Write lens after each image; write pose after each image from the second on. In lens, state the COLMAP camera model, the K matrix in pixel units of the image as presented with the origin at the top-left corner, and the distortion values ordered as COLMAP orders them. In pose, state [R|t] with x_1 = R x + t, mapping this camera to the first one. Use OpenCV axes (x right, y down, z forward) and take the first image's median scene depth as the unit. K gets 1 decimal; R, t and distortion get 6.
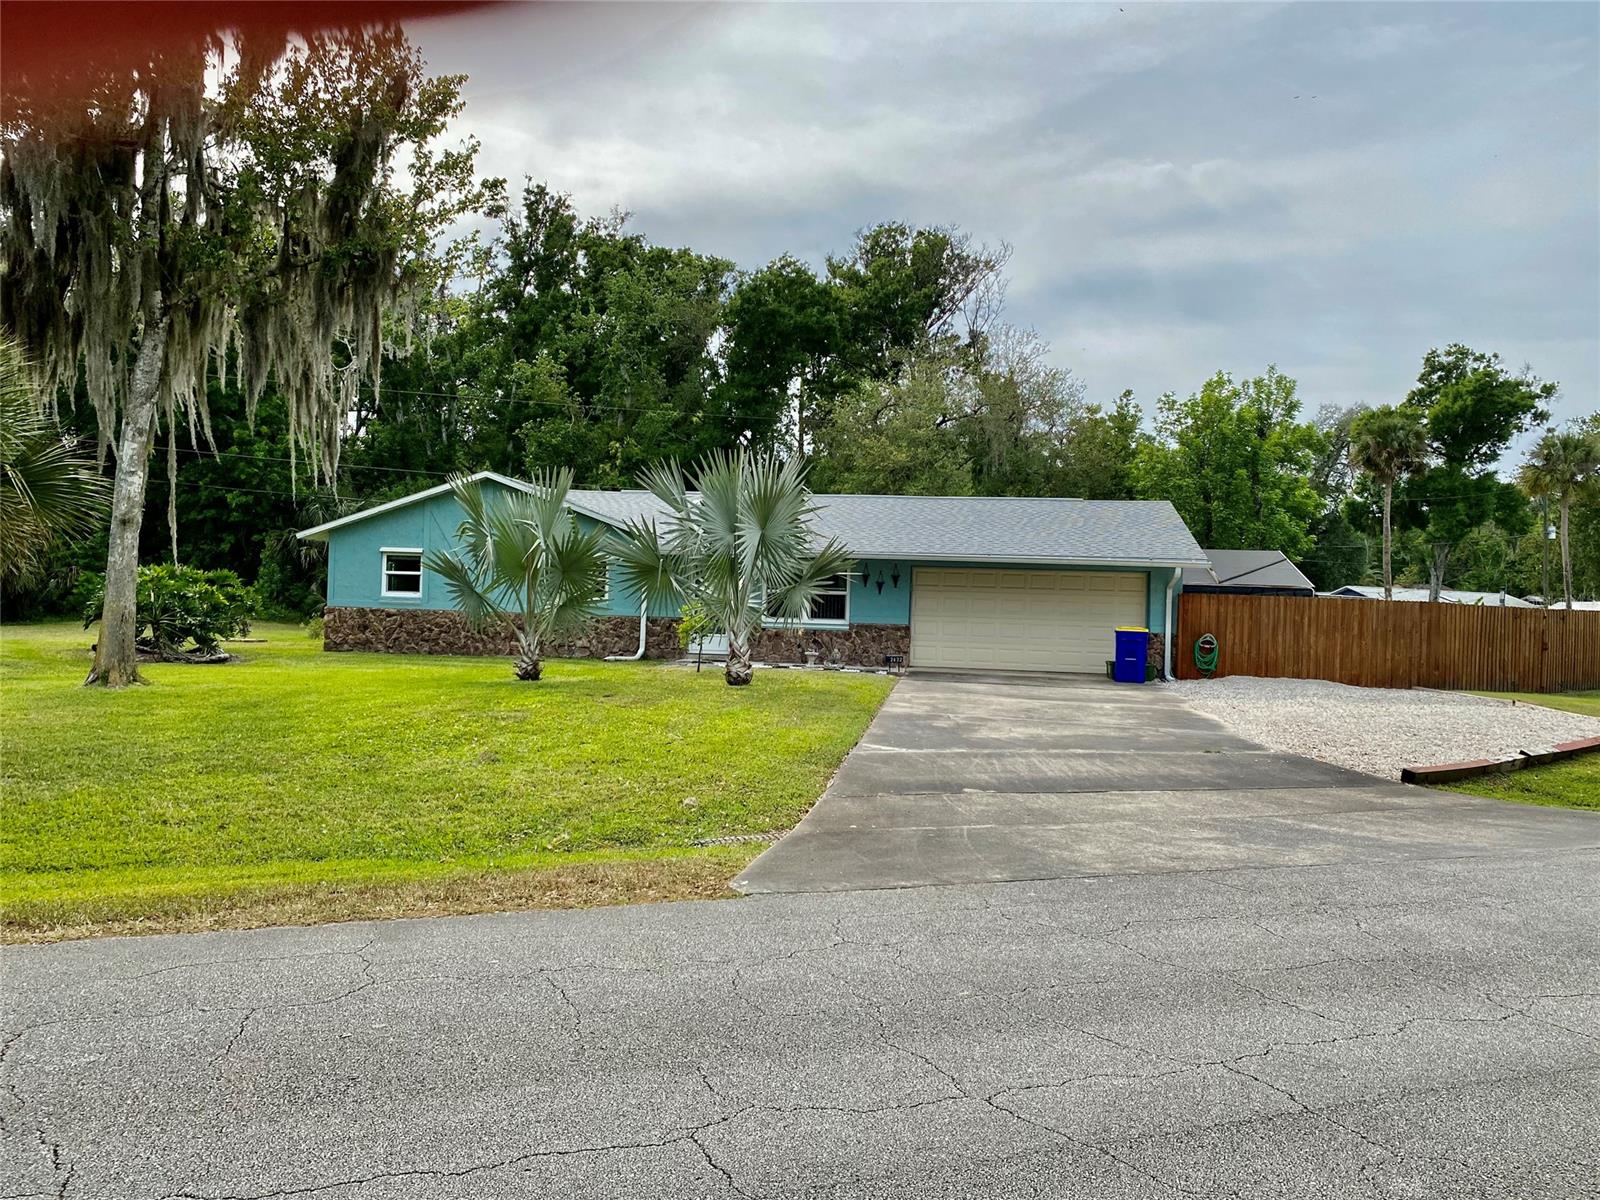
lens RADIAL K [[1220.0, 0, 805.6], [0, 1220.0, 597.3], [0, 0, 1]] dist [0.048061, -0.051720]
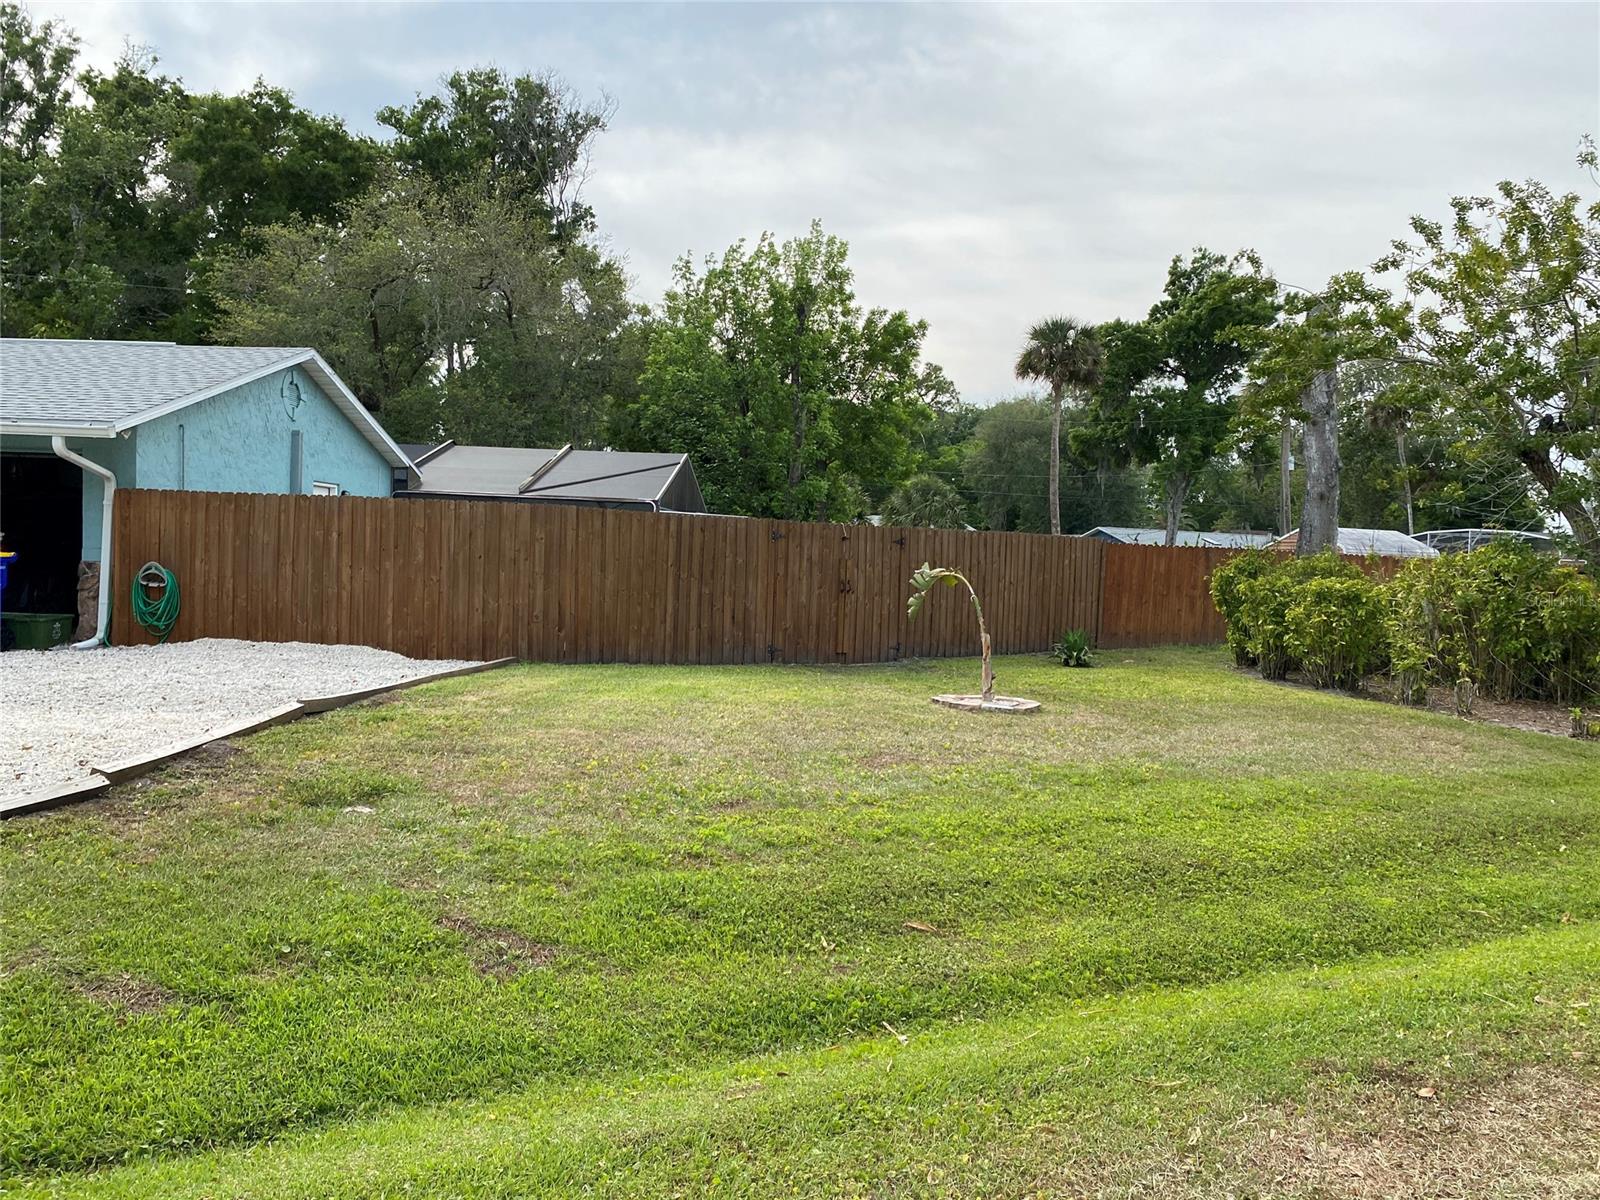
lens RADIAL K [[1220.0, 0, 805.6], [0, 1220.0, 597.3], [0, 0, 1]] dist [0.048061, -0.051720]
pose [[0.997729, 0.000163, 0.067353, 0.541111], [-0.002891, 0.999179, 0.040410, 0.020789], [-0.067291, -0.040513, 0.996911, 0.400207]]
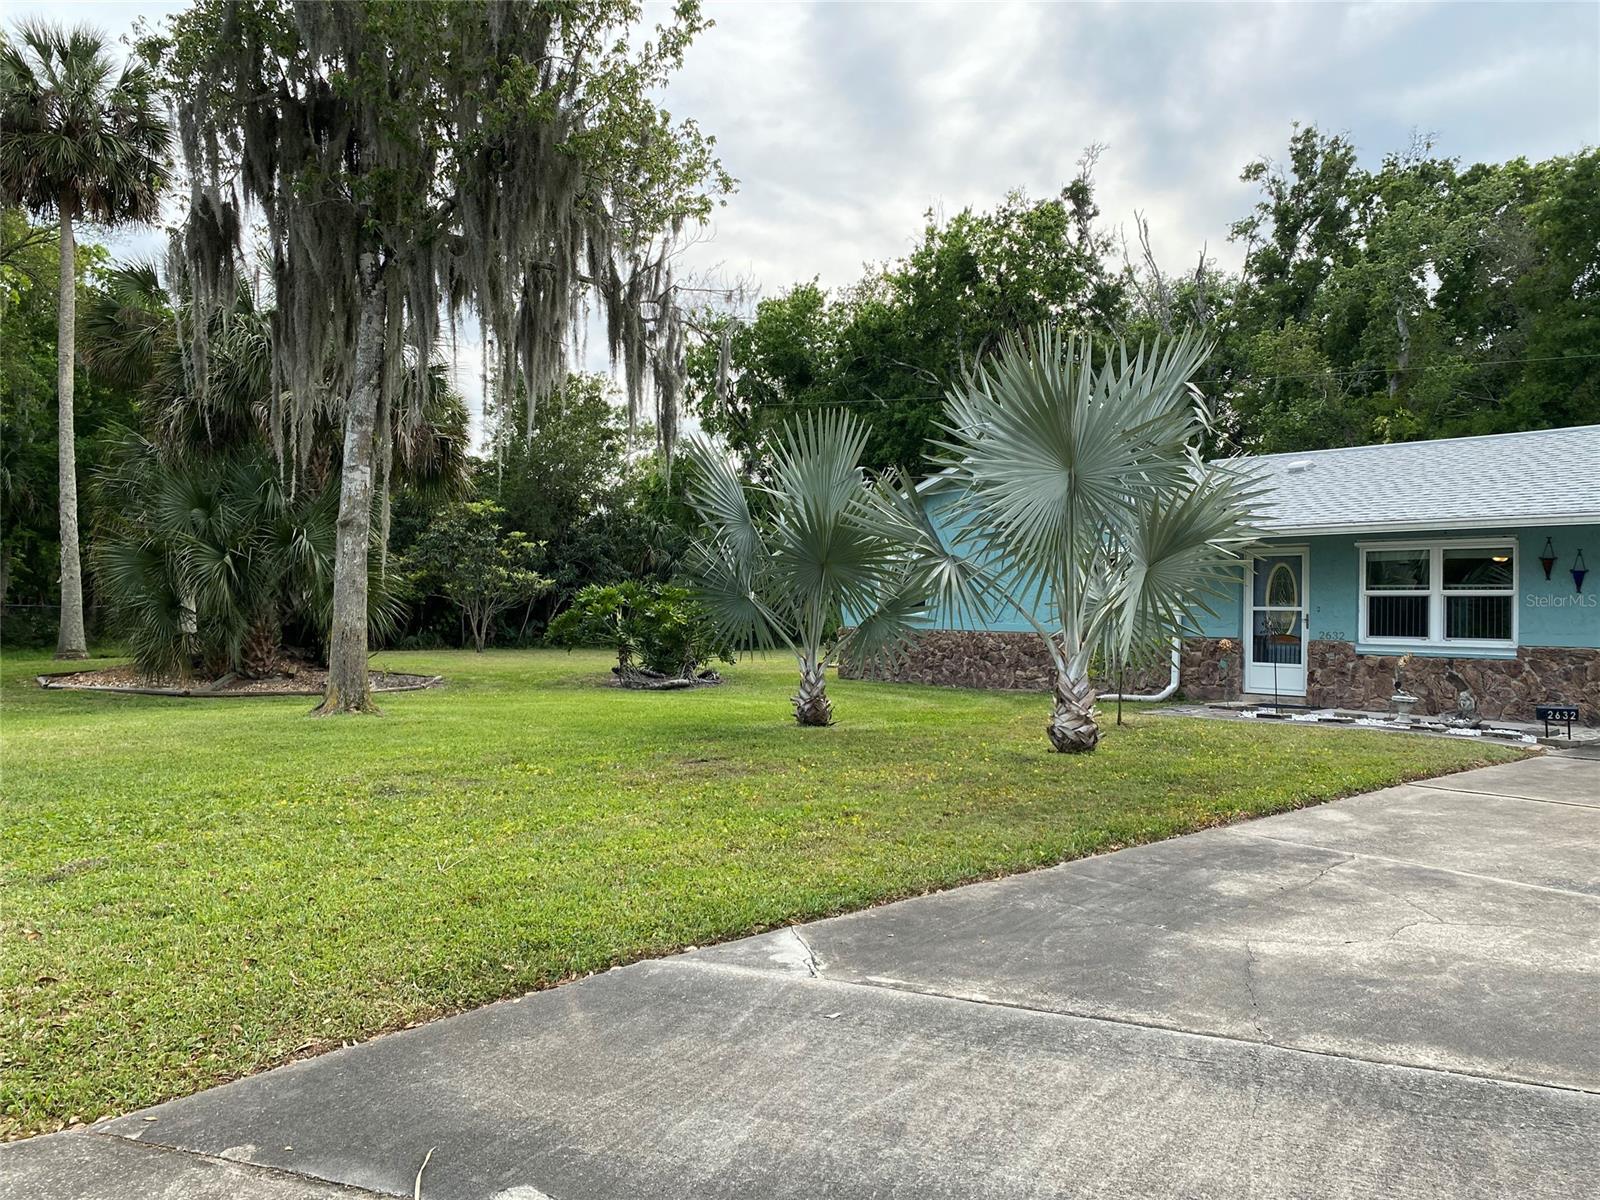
lens RADIAL K [[1202.5, 0, 800.0], [0, 1202.5, 600.0], [0, 0, 1]] dist [0.002219, -0.001605]
pose [[0.742809, -0.024662, -0.669049, 0.159723], [0.010308, 0.999624, -0.025402, 0.010535], [0.669424, 0.011972, 0.742784, 0.370852]]
